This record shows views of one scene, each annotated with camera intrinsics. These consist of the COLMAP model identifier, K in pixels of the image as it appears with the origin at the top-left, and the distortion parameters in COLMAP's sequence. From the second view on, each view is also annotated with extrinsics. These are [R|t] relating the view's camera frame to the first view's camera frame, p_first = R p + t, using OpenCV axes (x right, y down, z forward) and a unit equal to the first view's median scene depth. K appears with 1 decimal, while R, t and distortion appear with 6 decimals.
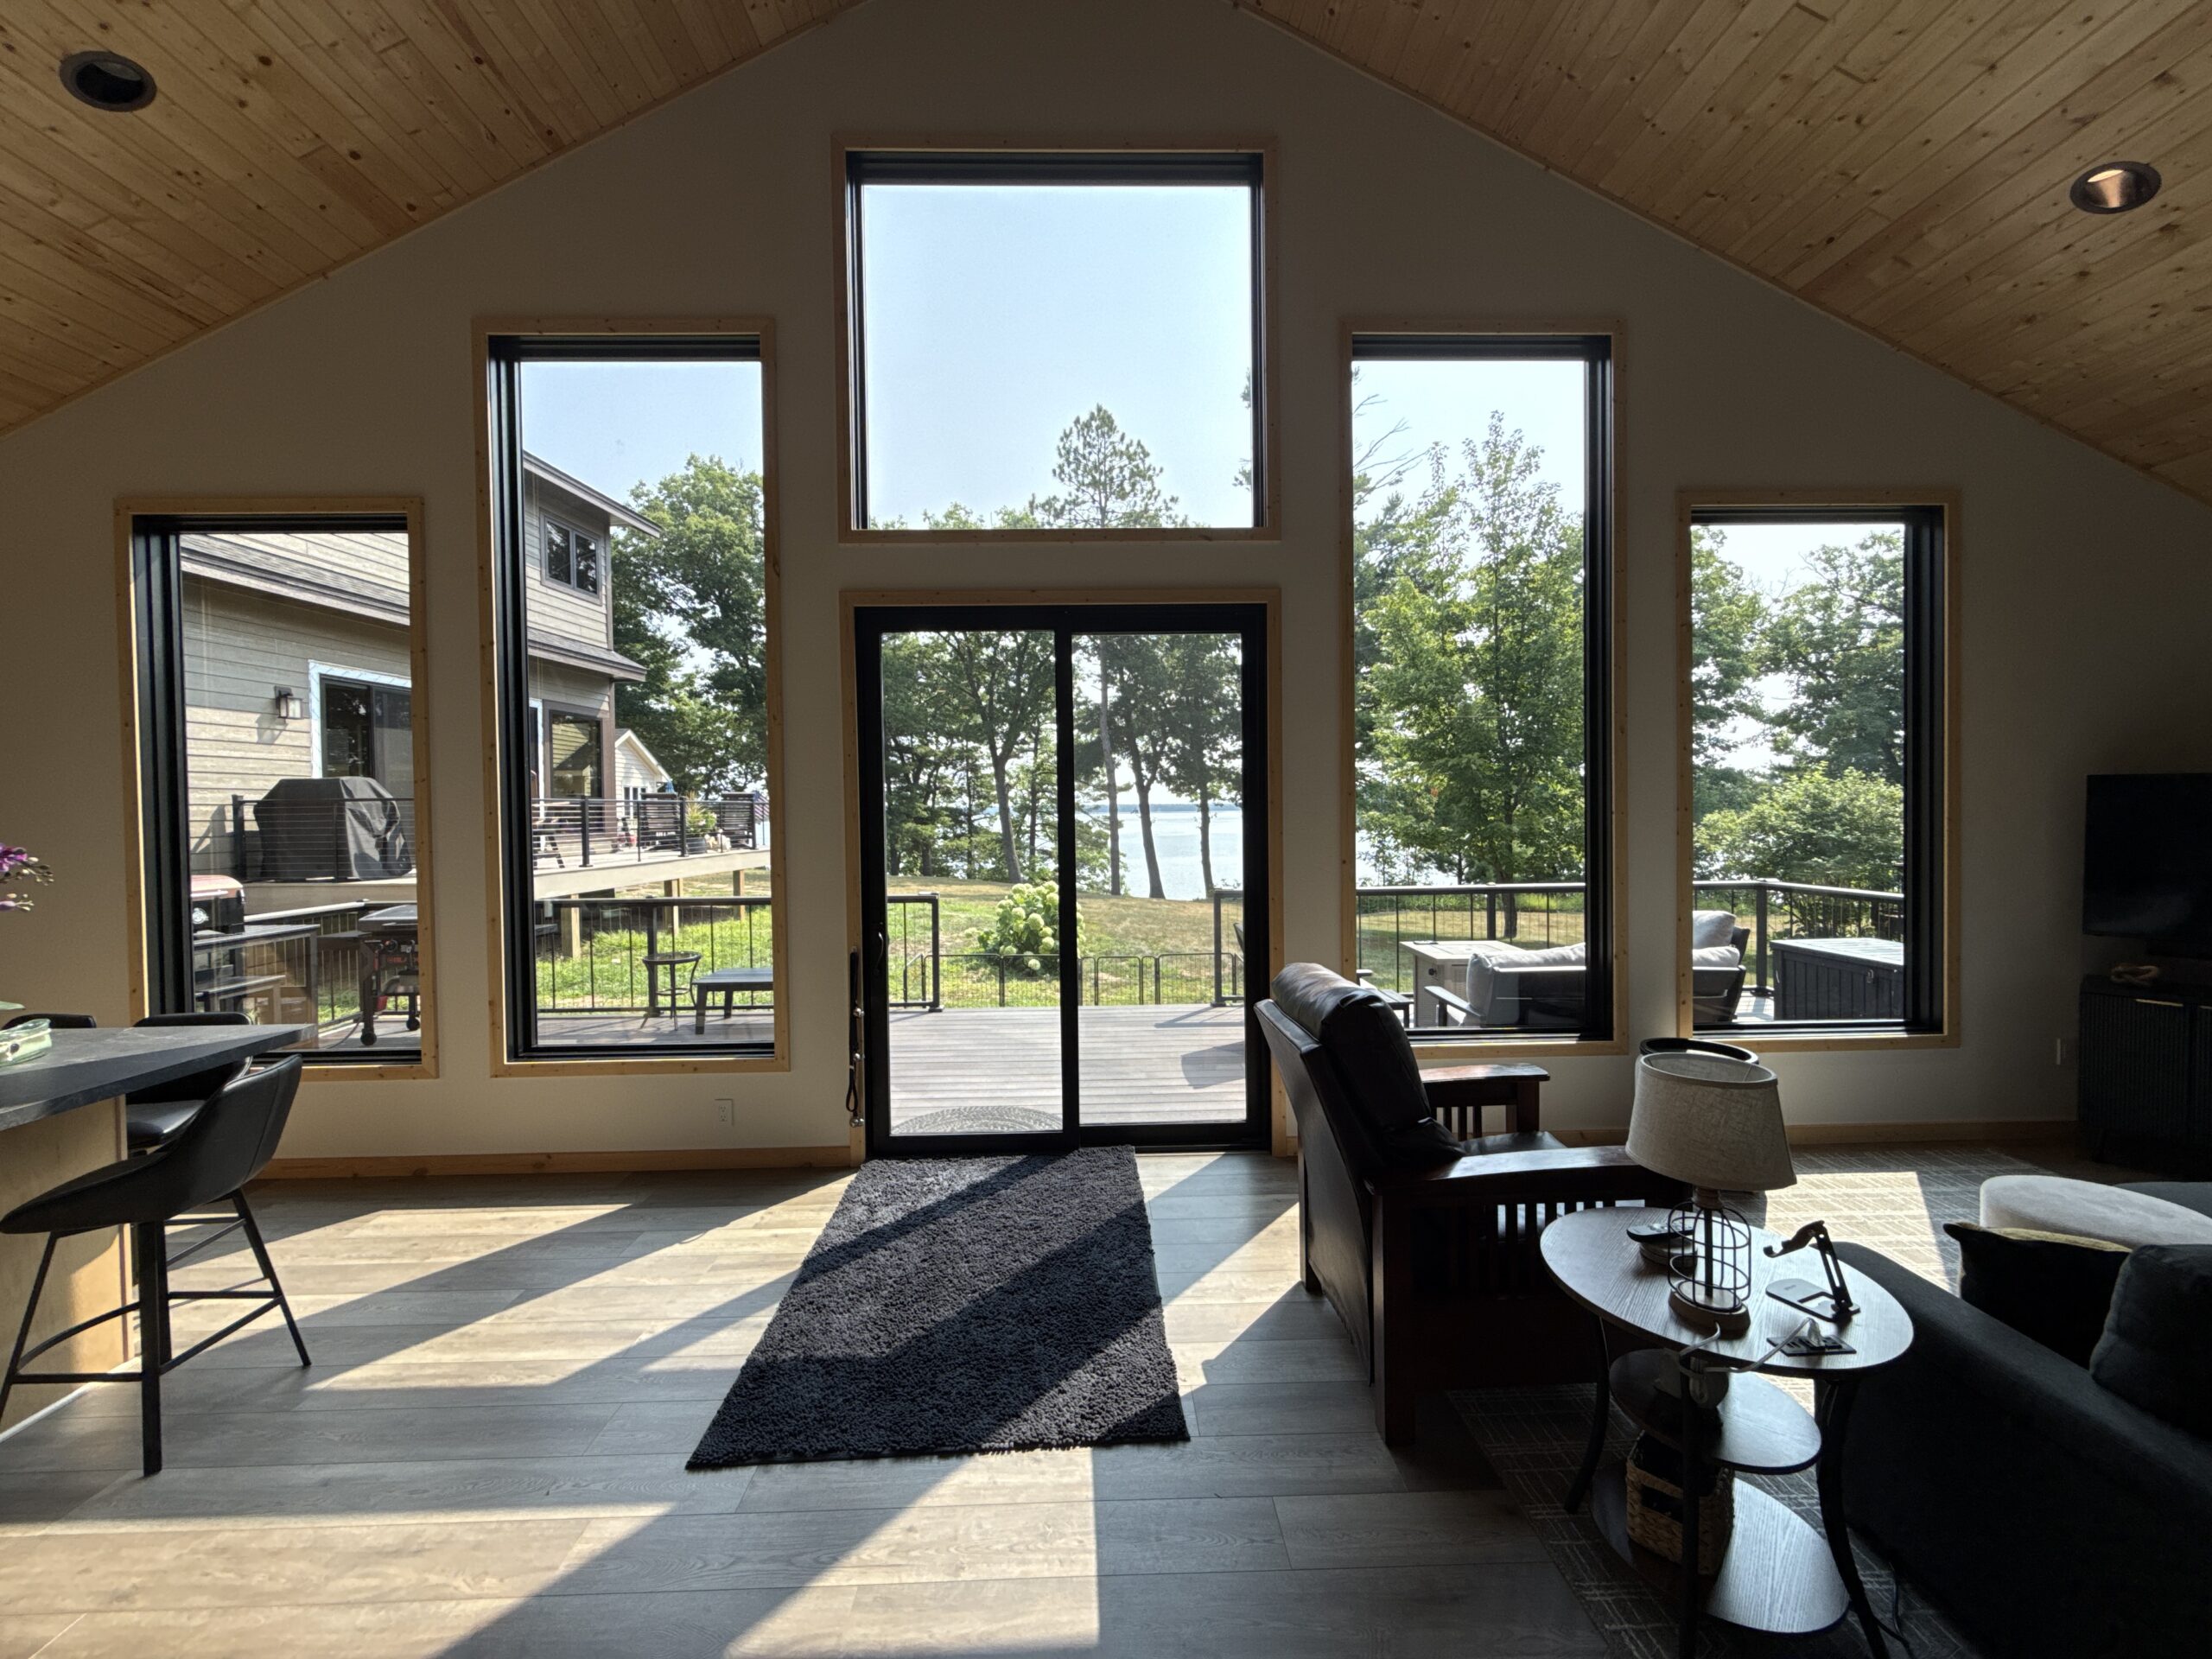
lens RADIAL K [[885.2, 0, 1102.5], [0, 885.2, 825.2], [0, 0, 1]] dist [0.000500, -0.000147]
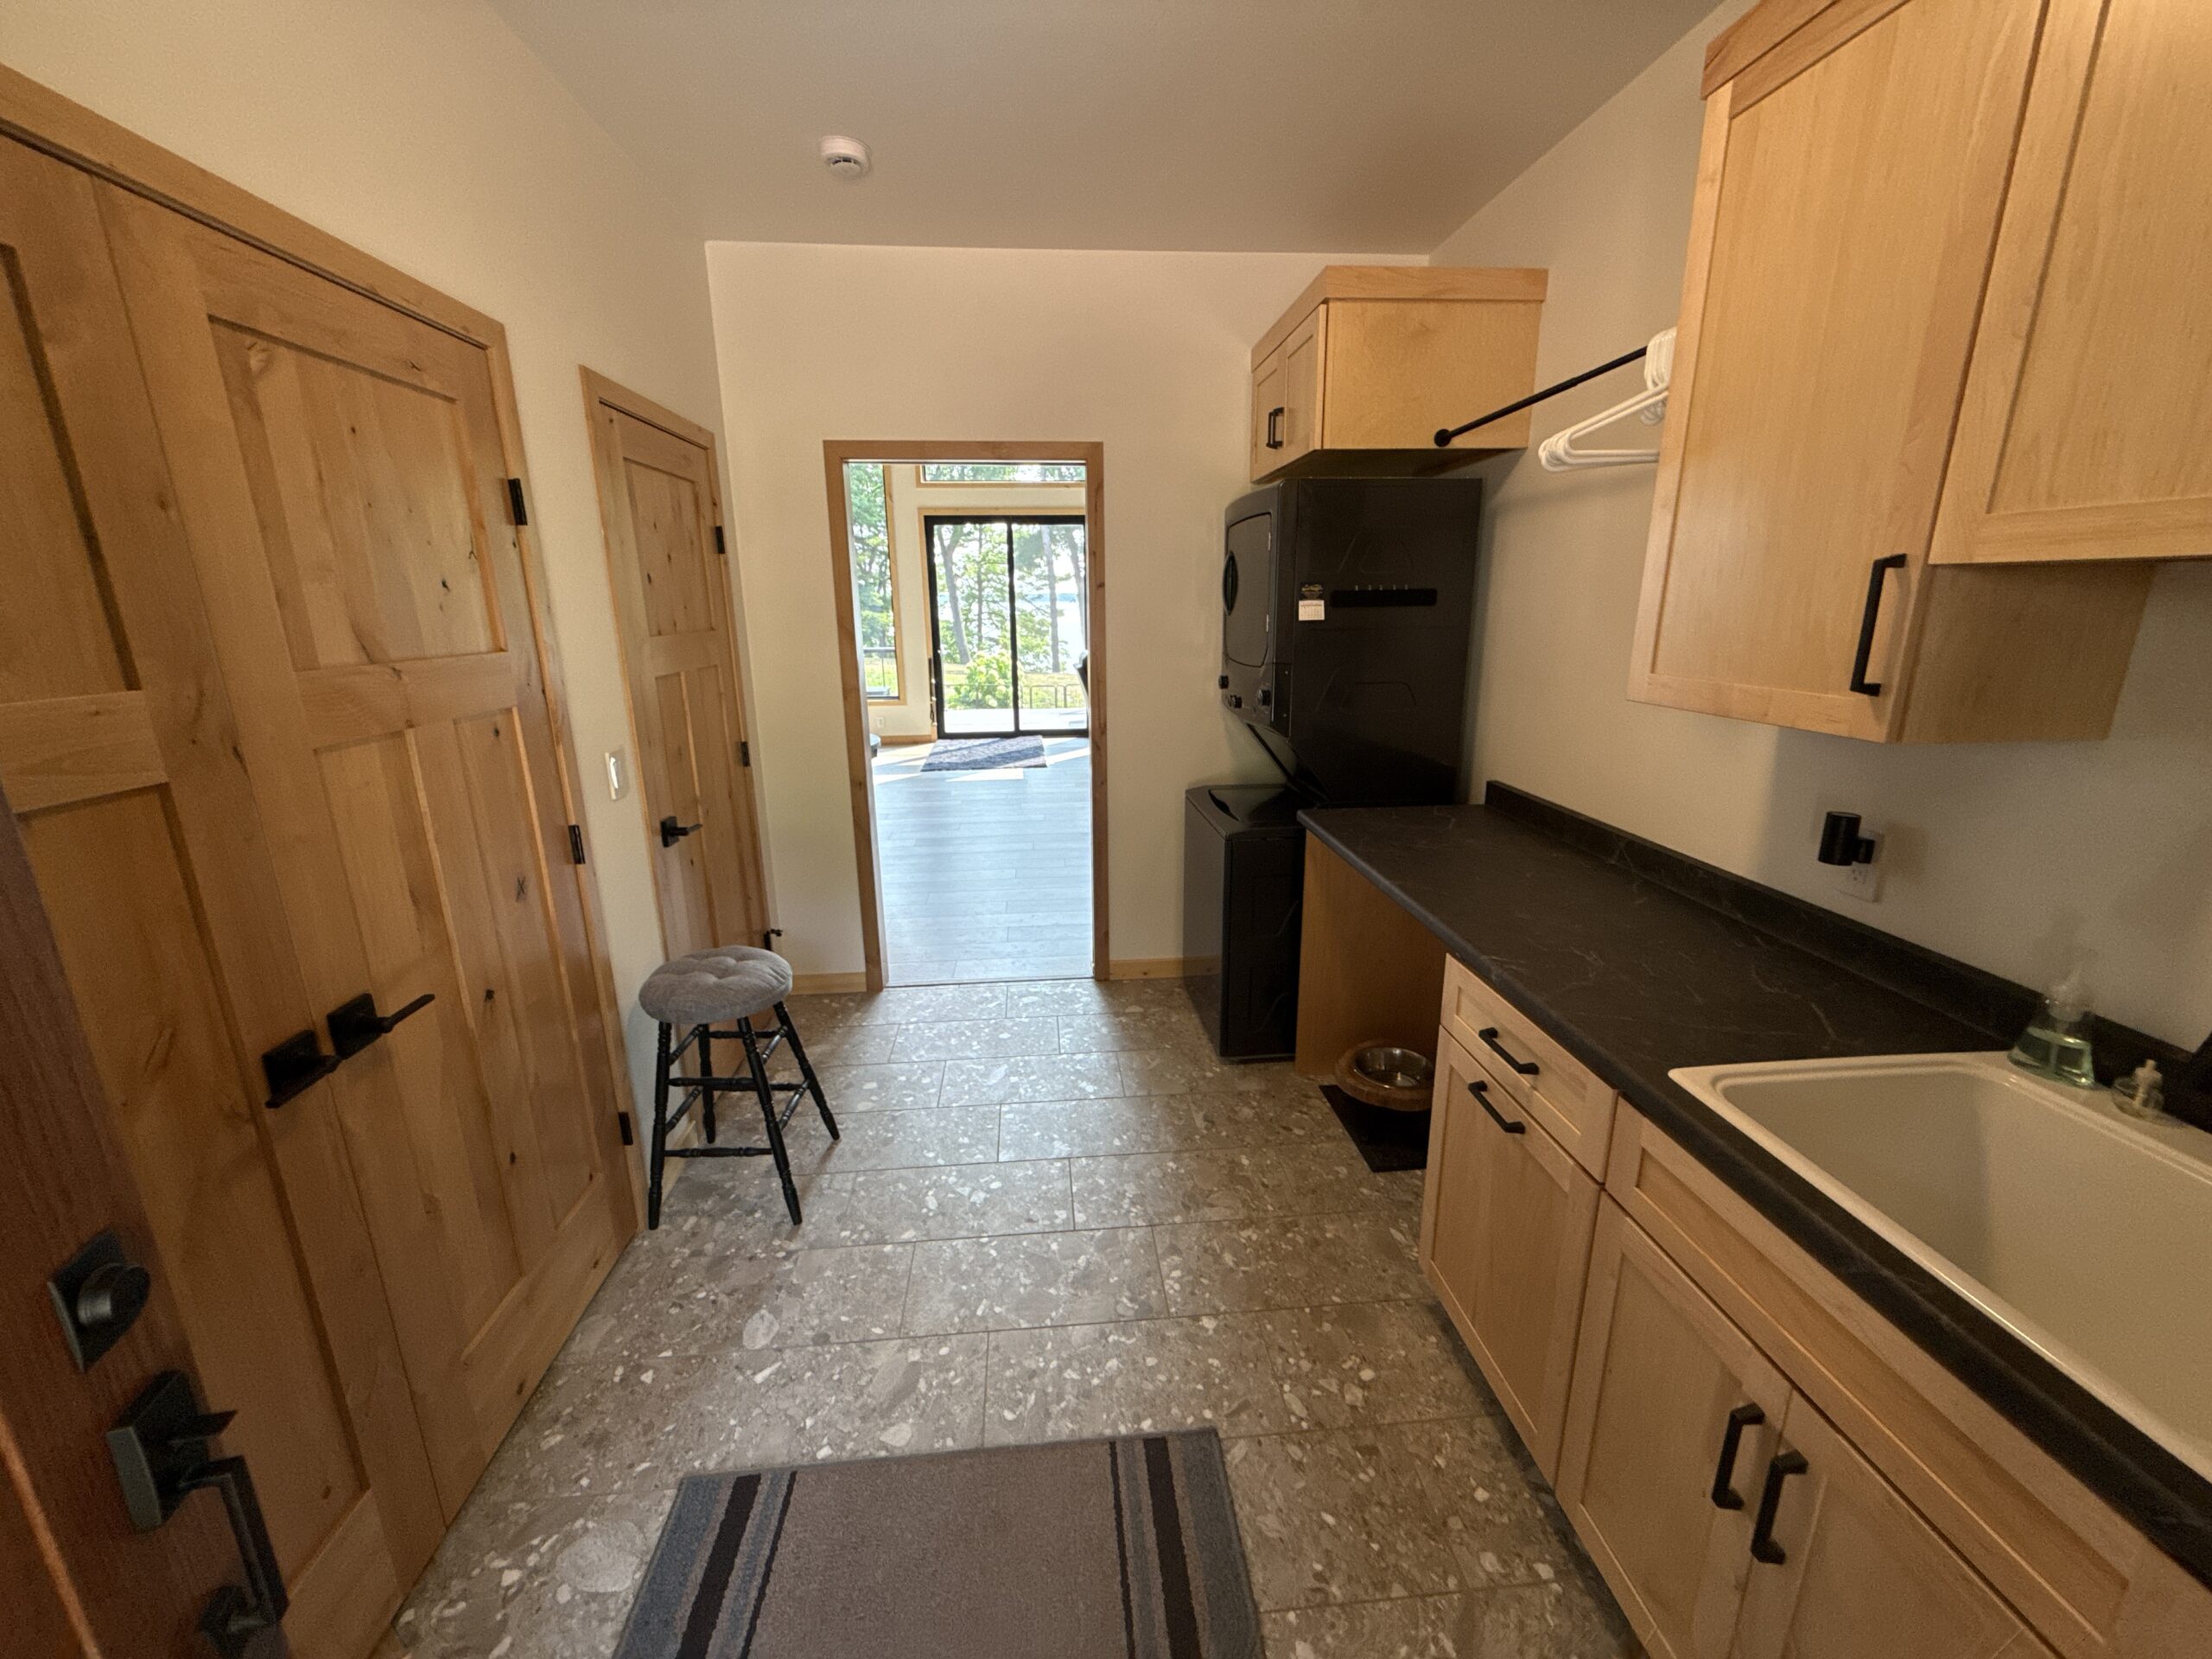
lens RADIAL K [[885.2, 0, 1096.5], [0, 885.2, 828.6], [0, 0, 1]] dist [0.000500, -0.000147]
pose [[0.998600, -0.012198, 0.051467, 0.036500], [-0.000219, 0.972081, 0.234645, 0.014255], [-0.052893, -0.234327, 0.970718, -0.957502]]
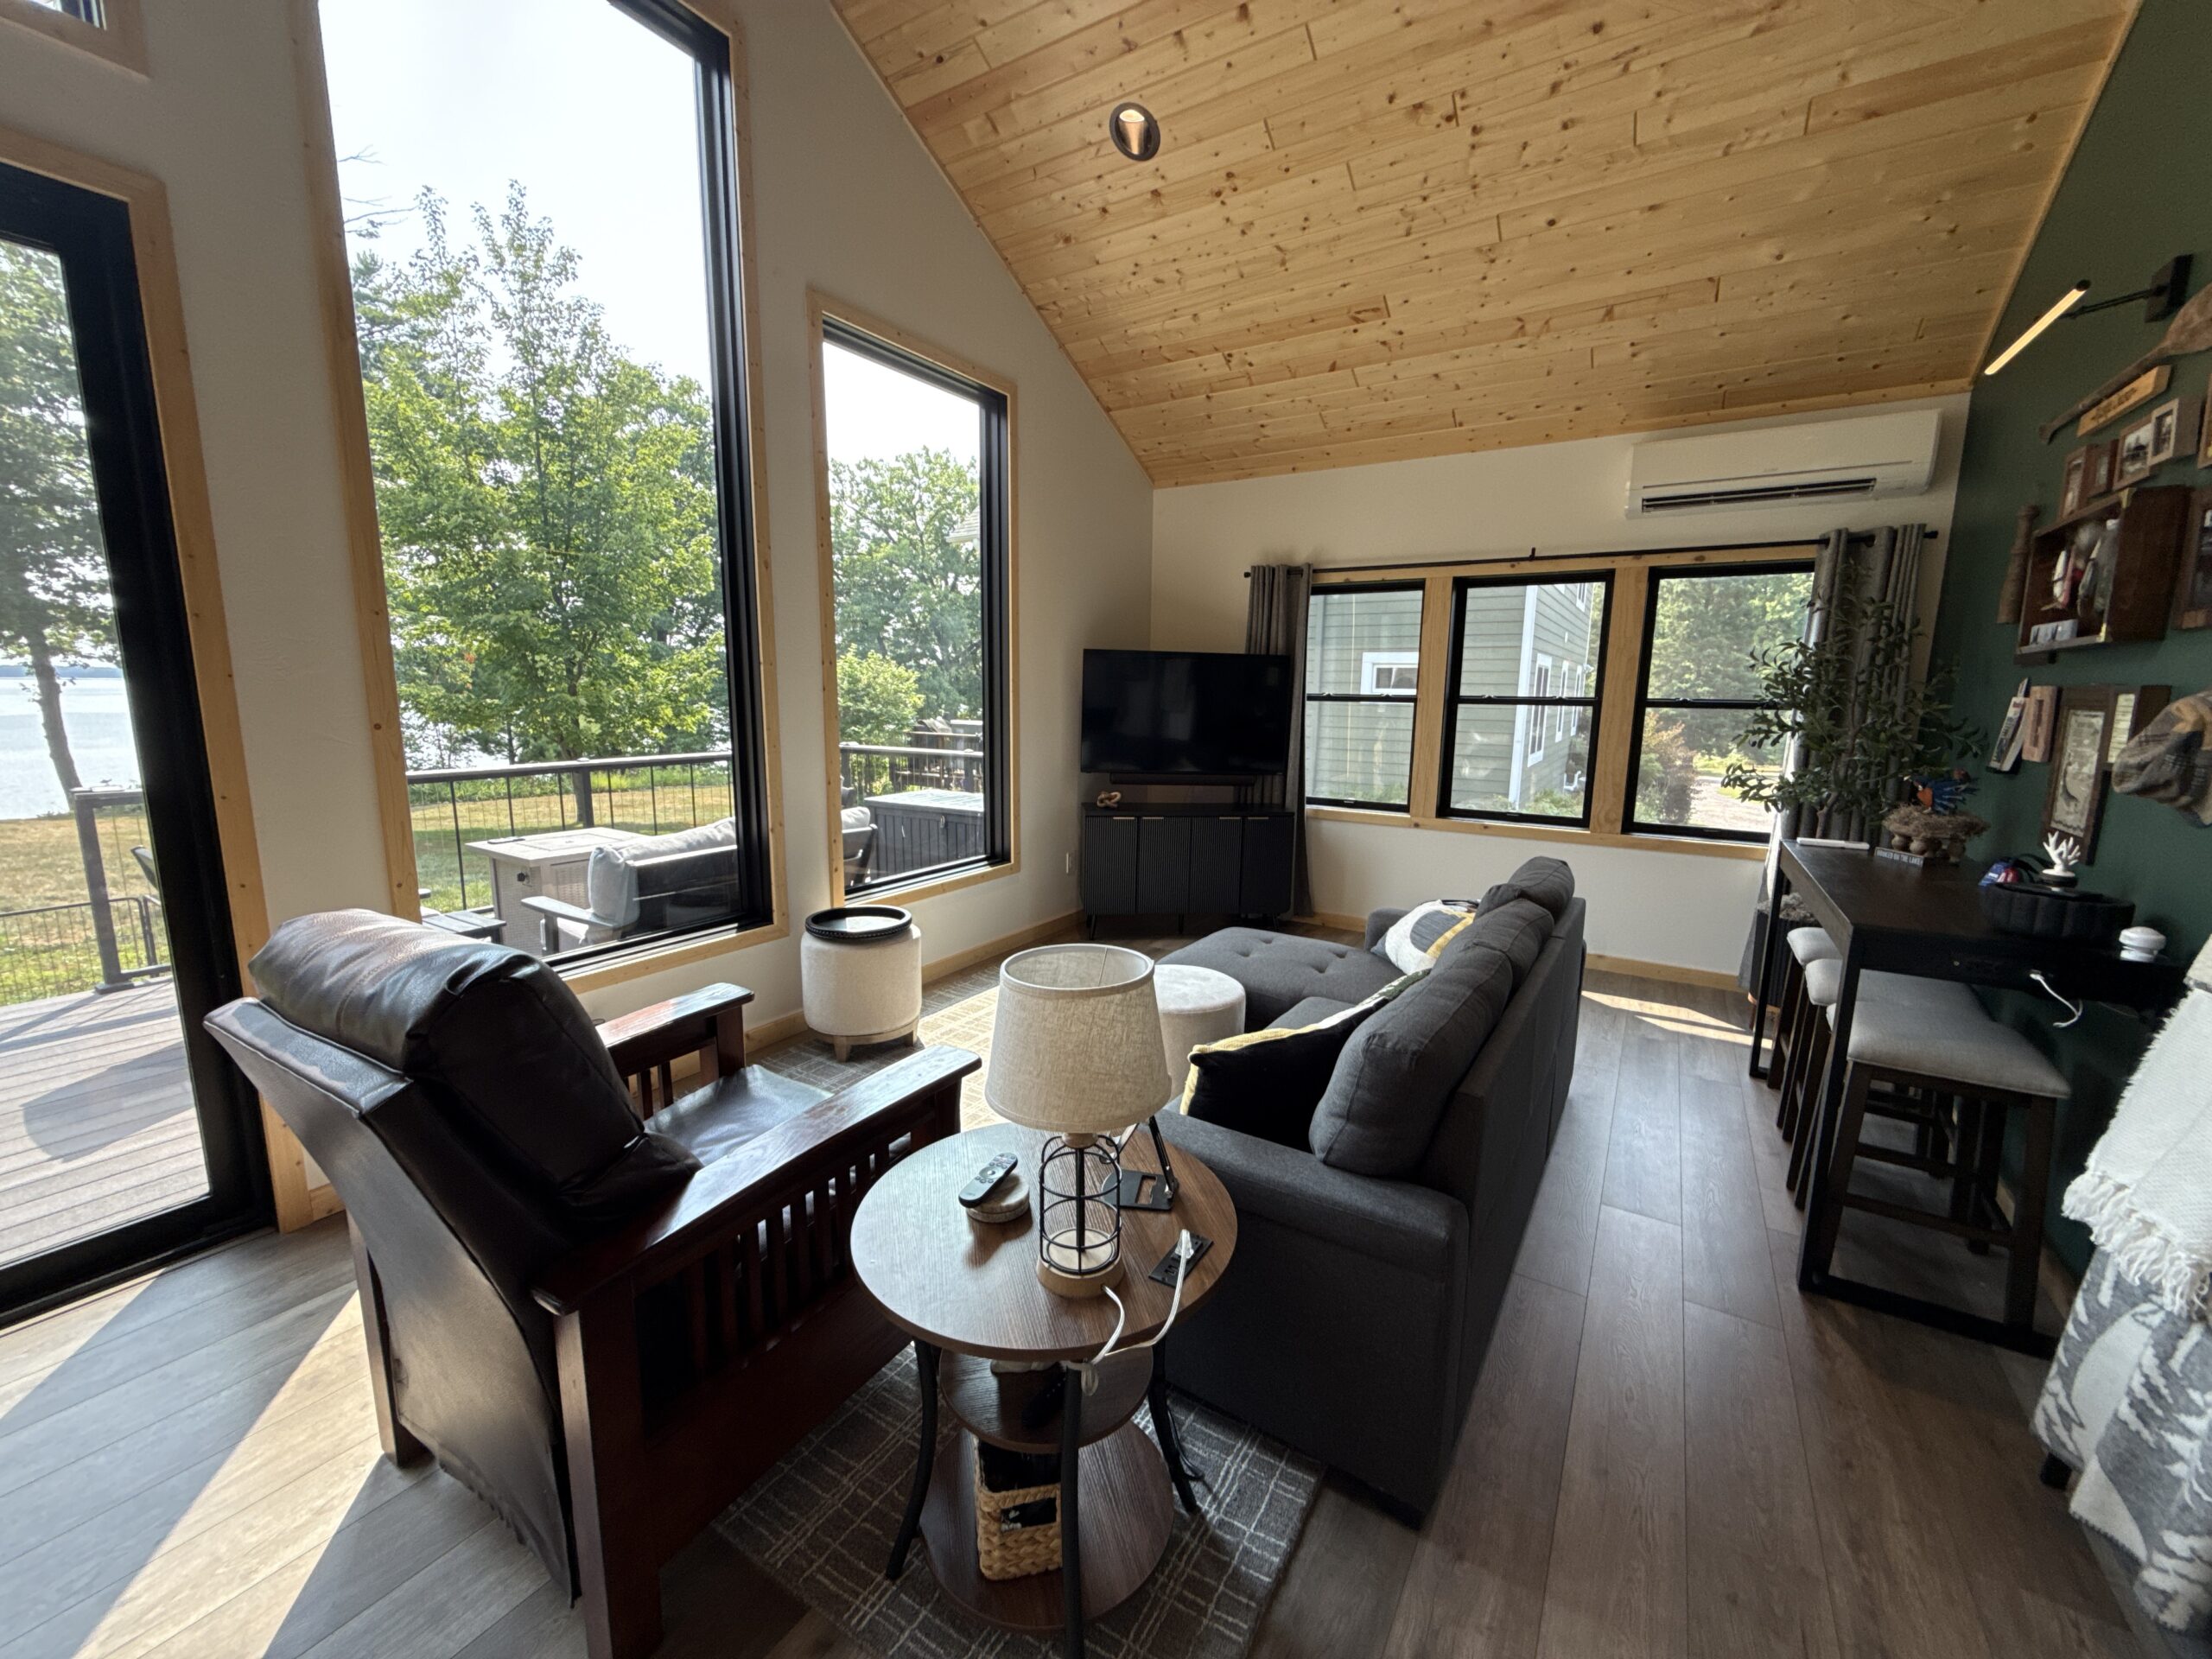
lens RADIAL K [[885.2, 0, 1113.2], [0, 885.2, 829.7], [0, 0, 1]] dist [0.000500, -0.000147]
pose [[0.552498, -0.113931, 0.825691, 0.025353], [-0.004742, 0.990169, 0.139799, 0.014282], [-0.833501, -0.081154, 0.546526, 0.144705]]
